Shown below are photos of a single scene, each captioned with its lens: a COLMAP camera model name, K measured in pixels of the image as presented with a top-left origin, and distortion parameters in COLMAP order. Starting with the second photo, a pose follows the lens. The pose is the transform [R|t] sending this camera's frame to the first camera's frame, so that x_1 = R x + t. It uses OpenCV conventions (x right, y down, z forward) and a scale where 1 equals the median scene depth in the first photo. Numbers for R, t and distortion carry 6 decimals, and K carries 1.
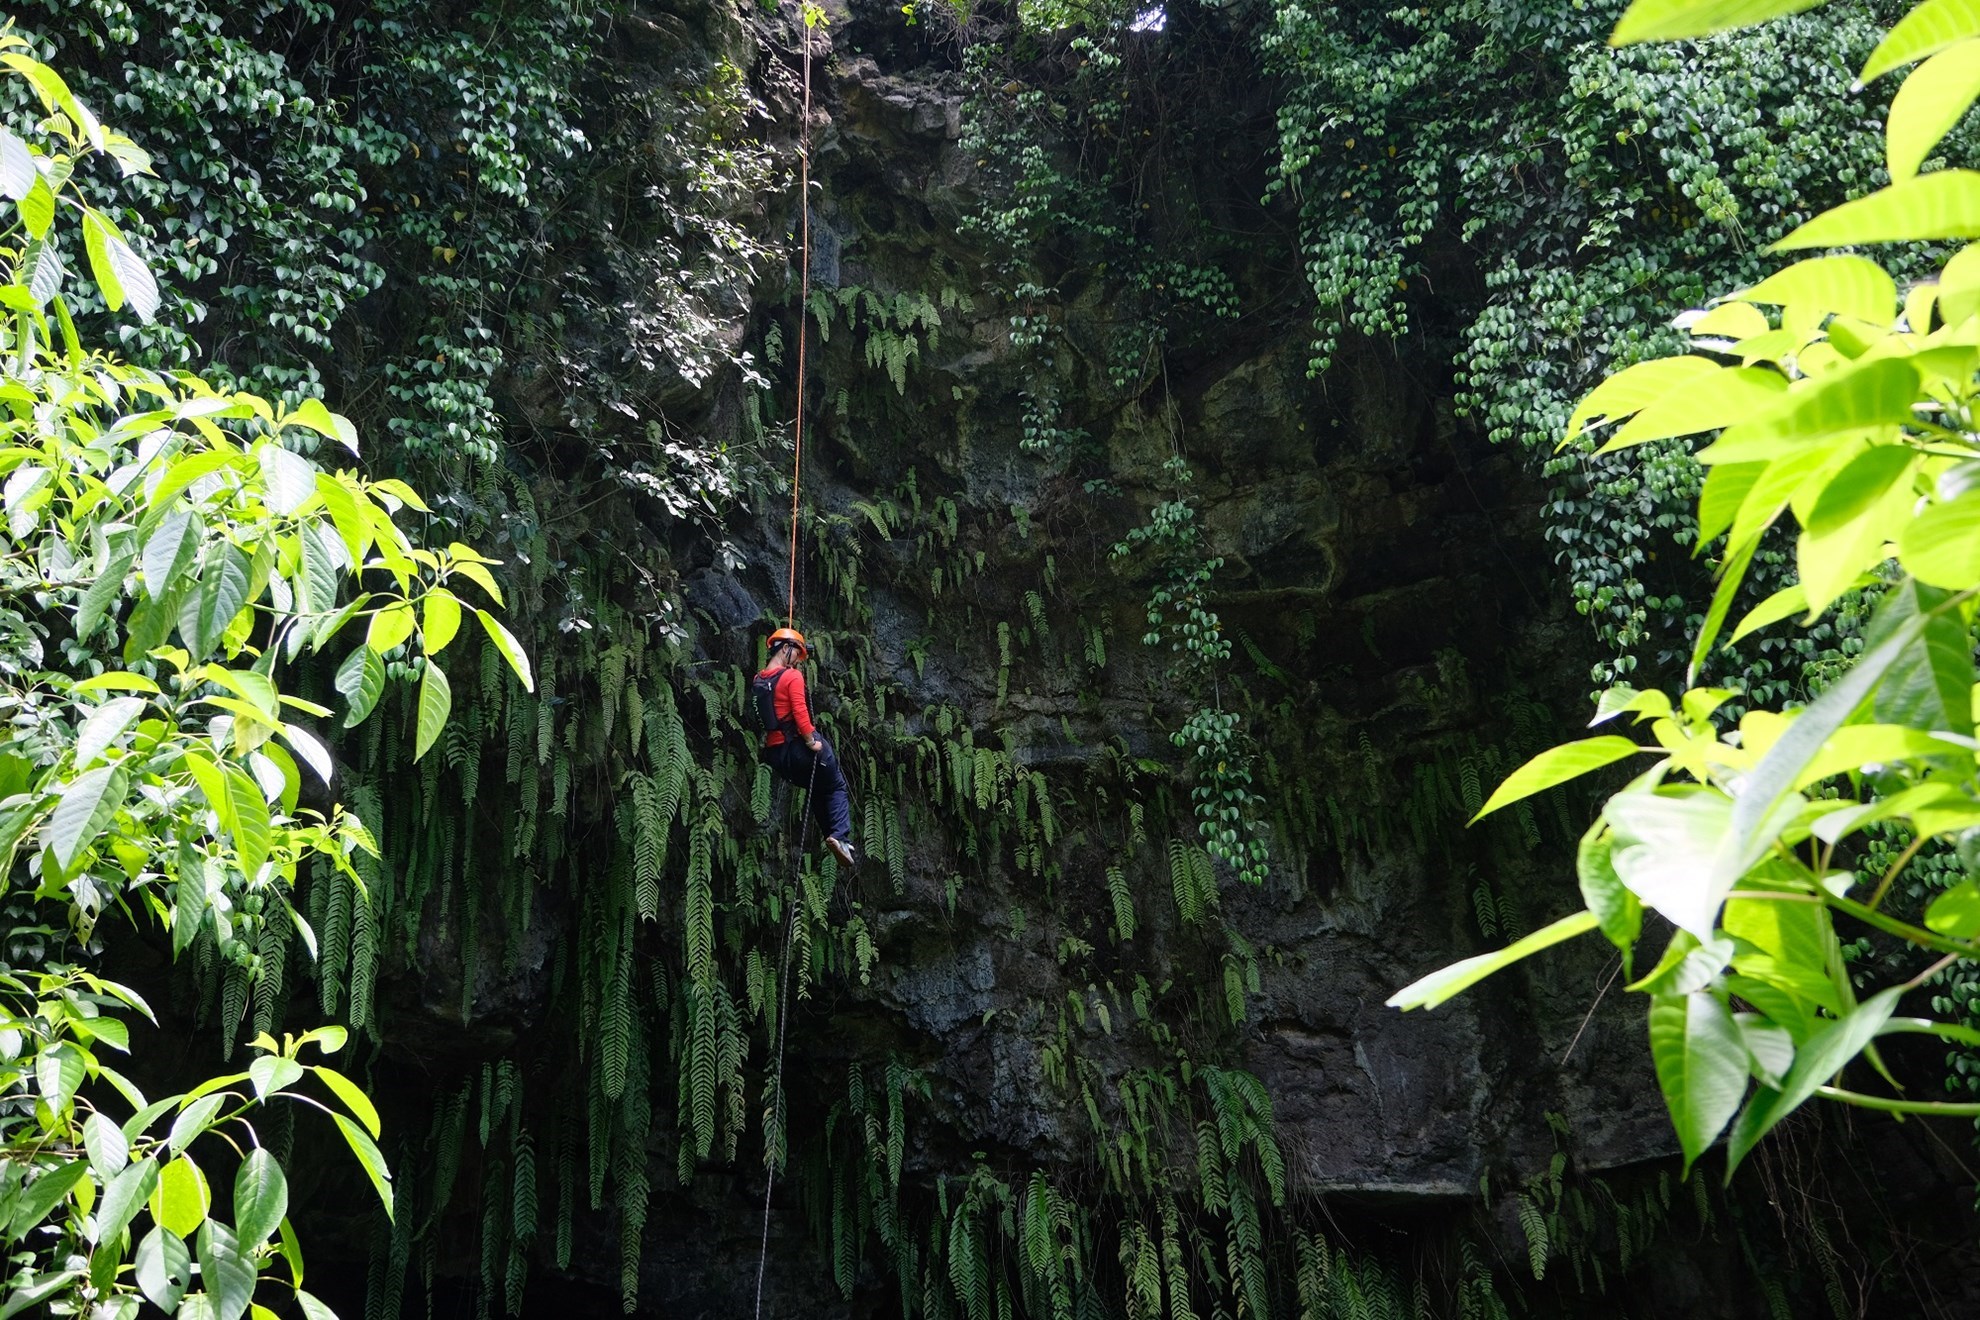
lens RADIAL K [[7507.5, 0, 991.1], [0, 7507.5, 659.3], [0, 0, 1]] dist [0.219591, 0.000000]
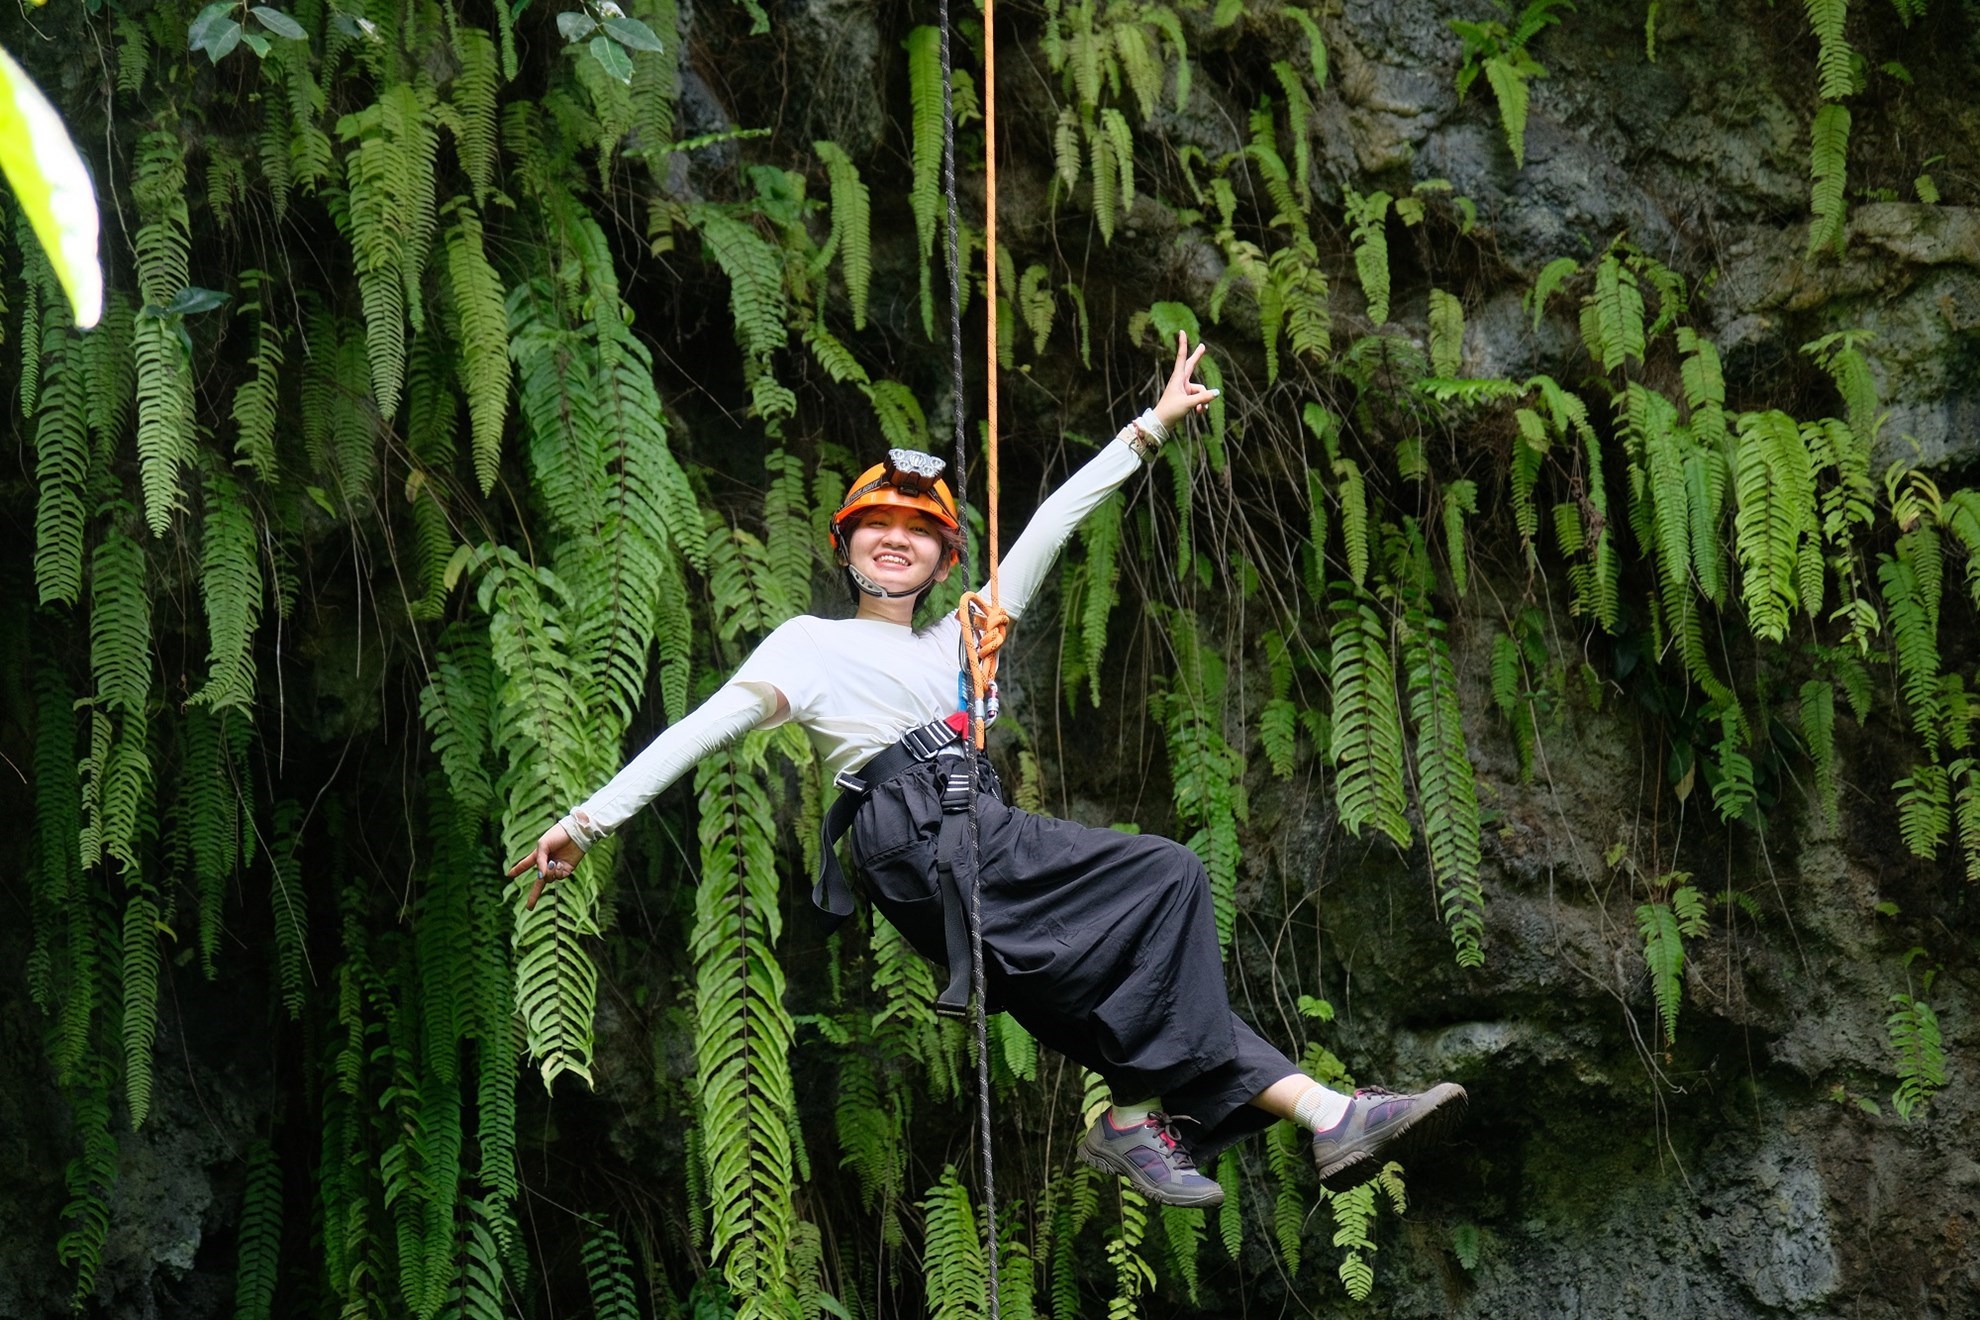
lens RADIAL K [[7507.5, 0, 994.3], [0, 7507.5, 659.9], [0, 0, 1]] dist [0.219591, 0.000000]
pose [[0.996507, -0.039178, -0.073745, -0.008922], [0.043394, 0.997462, 0.056454, 0.004334], [0.071346, -0.059457, 0.995678, 0.729242]]
